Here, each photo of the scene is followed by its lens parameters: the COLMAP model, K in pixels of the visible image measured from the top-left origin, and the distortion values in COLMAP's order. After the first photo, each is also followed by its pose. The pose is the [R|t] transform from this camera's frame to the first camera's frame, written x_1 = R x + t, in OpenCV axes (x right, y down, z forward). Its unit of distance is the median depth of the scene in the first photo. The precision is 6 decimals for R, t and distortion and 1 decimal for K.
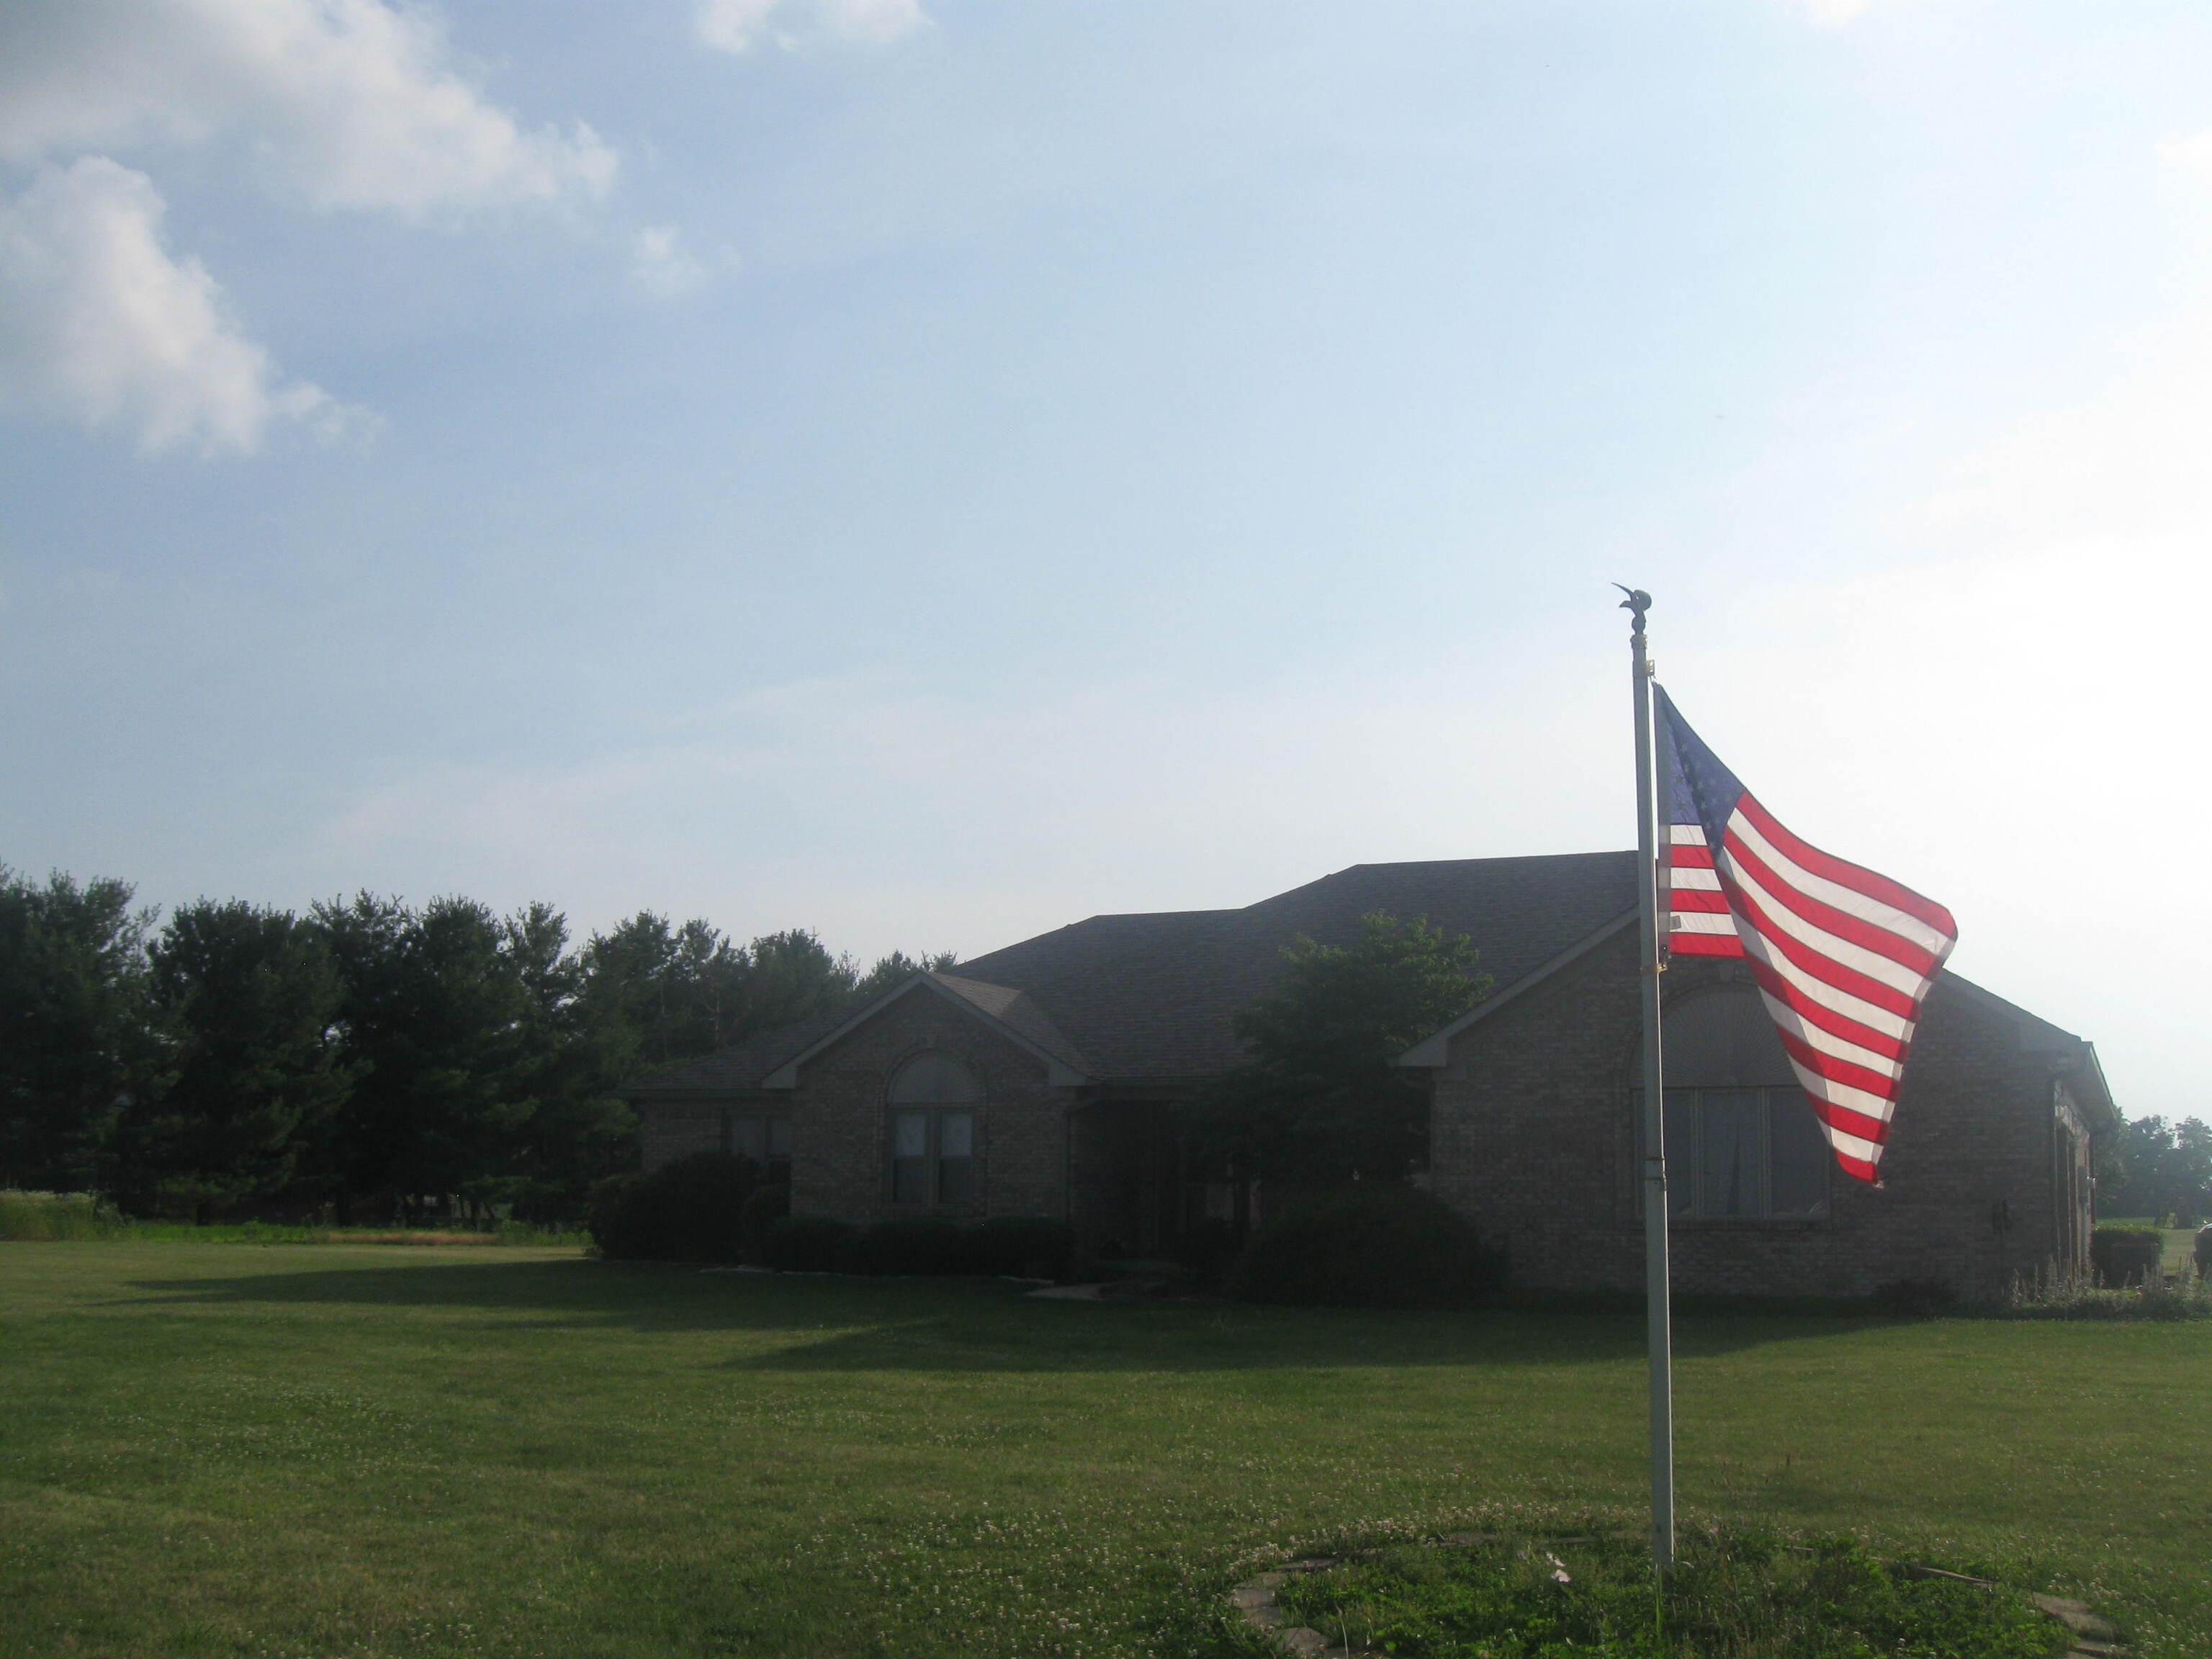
lens RADIAL K [[2274.5, 0, 1103.6], [0, 2274.5, 825.2], [0, 0, 1]] dist [-0.116328, 0.000000]
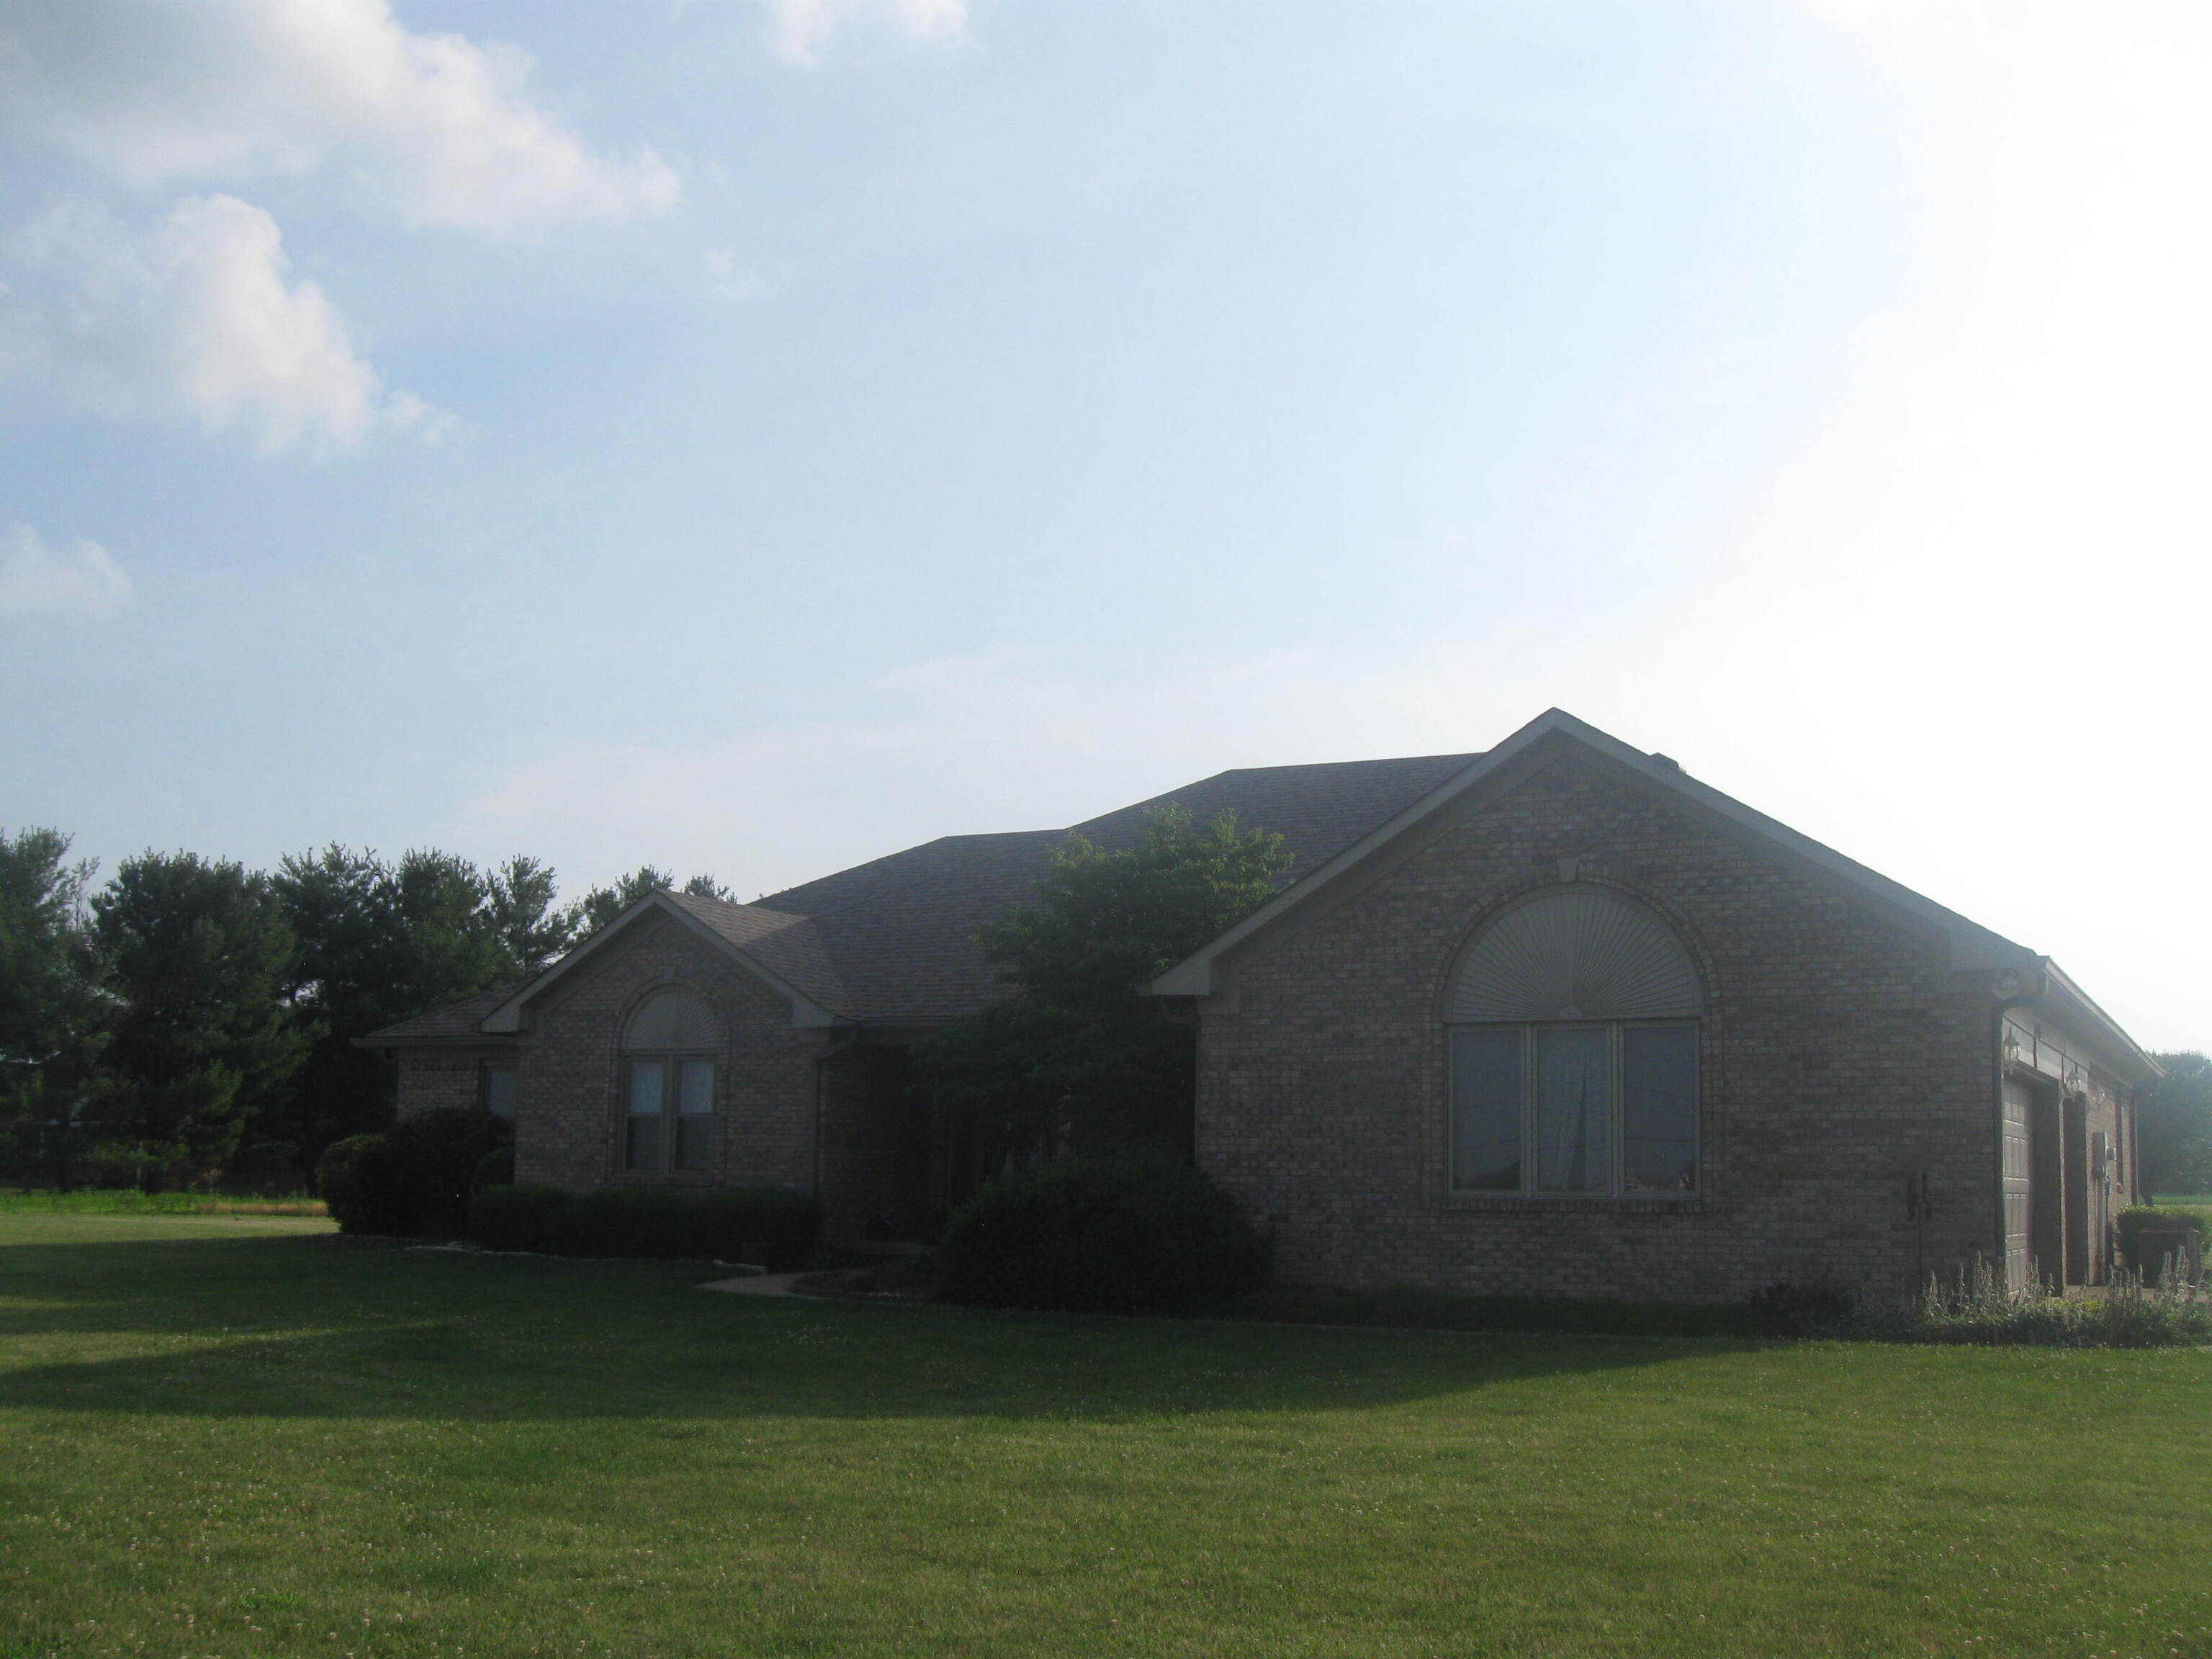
lens RADIAL K [[2274.5, 0, 1109.2], [0, 2274.5, 826.5], [0, 0, 1]] dist [-0.116328, 0.000000]
pose [[0.998499, -0.004829, -0.054554, 0.128876], [0.005478, 0.999916, 0.011735, 0.032440], [0.054493, -0.012017, 0.998442, 0.186482]]
